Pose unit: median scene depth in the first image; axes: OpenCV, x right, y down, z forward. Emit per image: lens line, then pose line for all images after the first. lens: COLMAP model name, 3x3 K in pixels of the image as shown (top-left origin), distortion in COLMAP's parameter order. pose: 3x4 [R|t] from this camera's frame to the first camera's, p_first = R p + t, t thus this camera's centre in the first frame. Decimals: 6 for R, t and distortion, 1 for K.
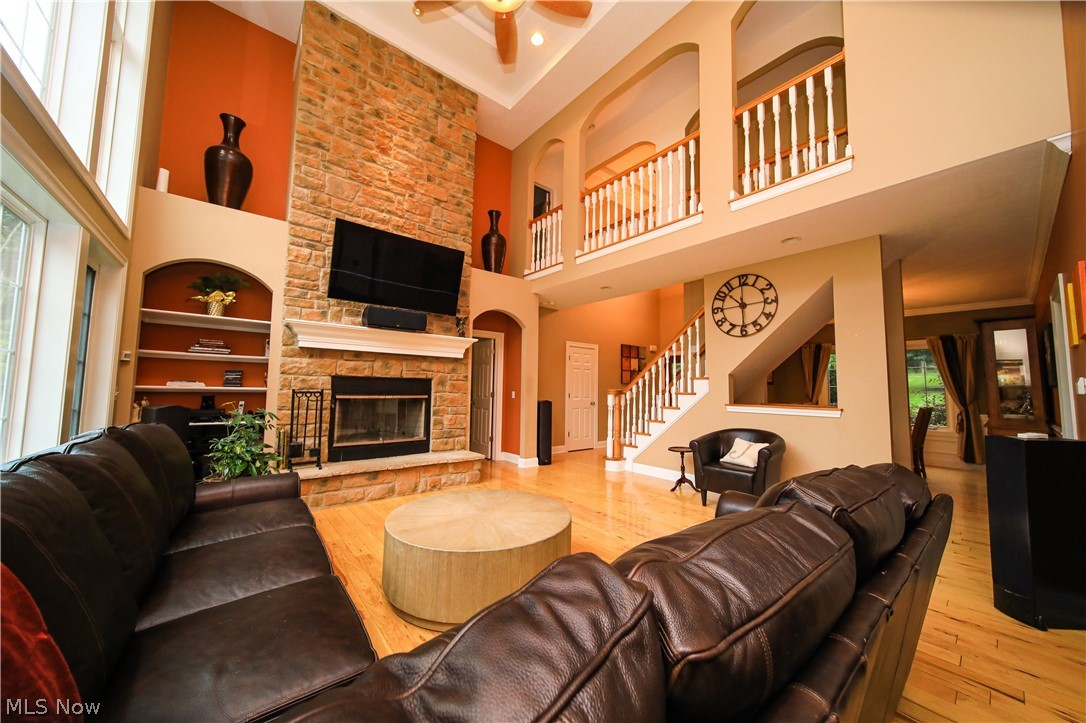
lens RADIAL K [[379.9, 0, 533.1], [0, 379.9, 364.2], [0, 0, 1]] dist [0.002798, -0.000014]
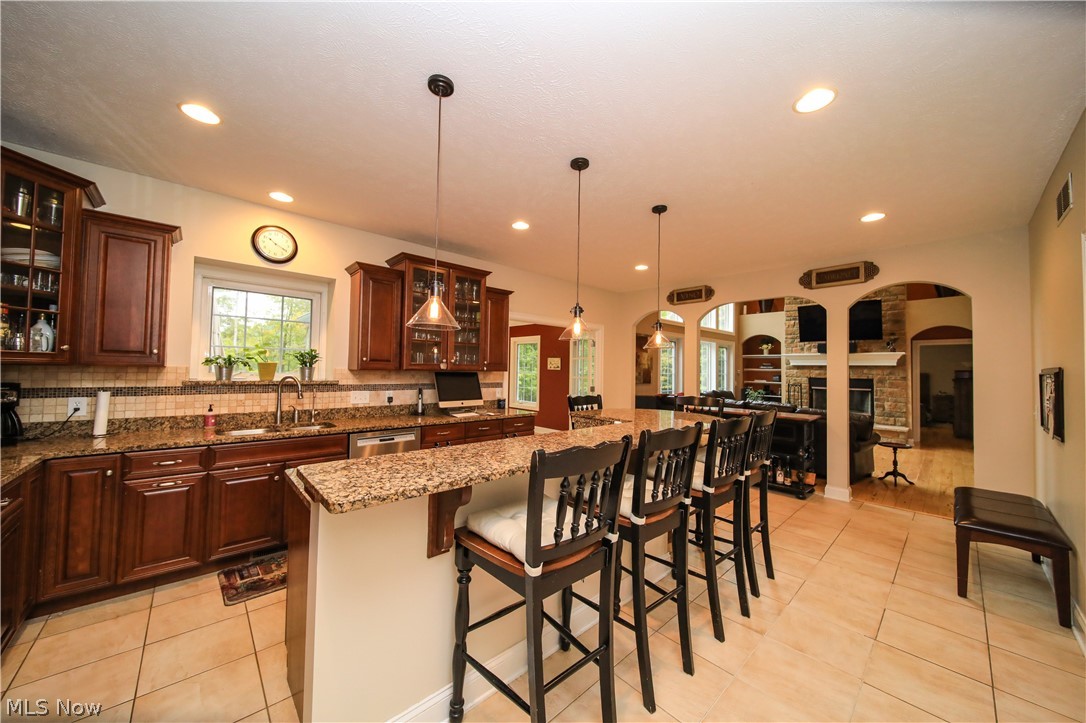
lens RADIAL K [[379.9, 0, 546.2], [0, 379.9, 361.3], [0, 0, 1]] dist [0.002798, -0.000014]
pose [[0.066446, -0.036547, -0.997120, 1.419415], [0.058216, 0.997769, -0.032691, -0.073699], [0.996090, -0.055876, 0.068426, -0.565165]]
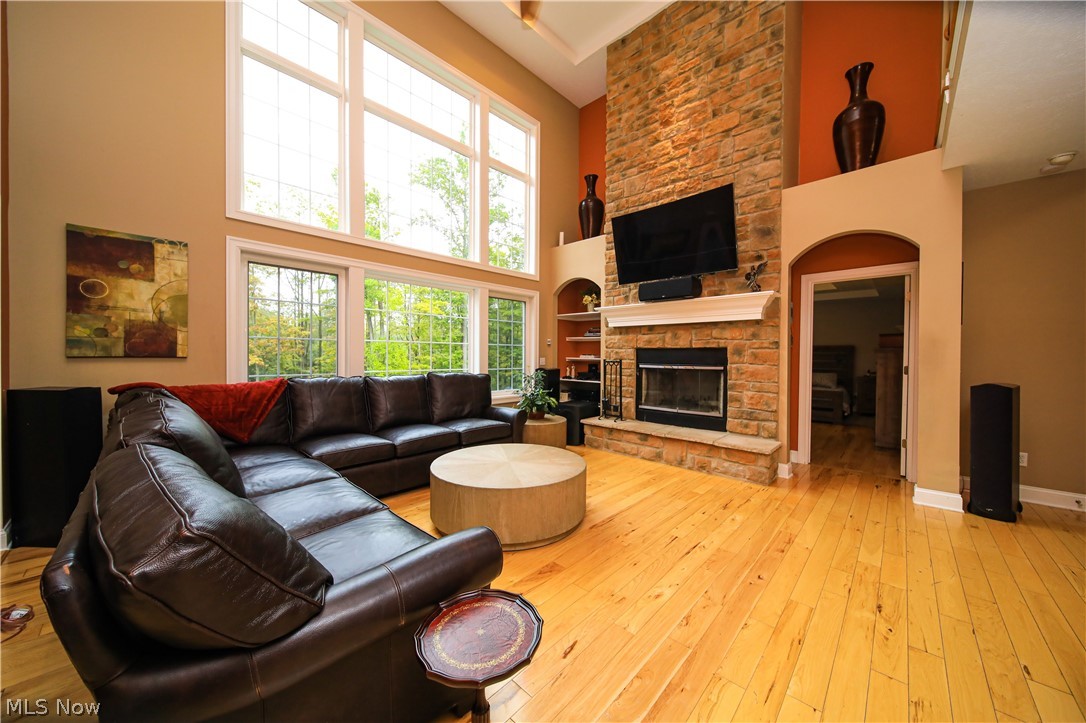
lens RADIAL K [[379.9, 0, 536.8], [0, 379.9, 358.3], [0, 0, 1]] dist [0.002798, -0.000014]
pose [[0.117646, -0.001354, -0.993055, 0.595440], [0.066505, 0.997765, 0.006519, 0.031913], [0.990826, -0.066810, 0.117473, 0.527843]]
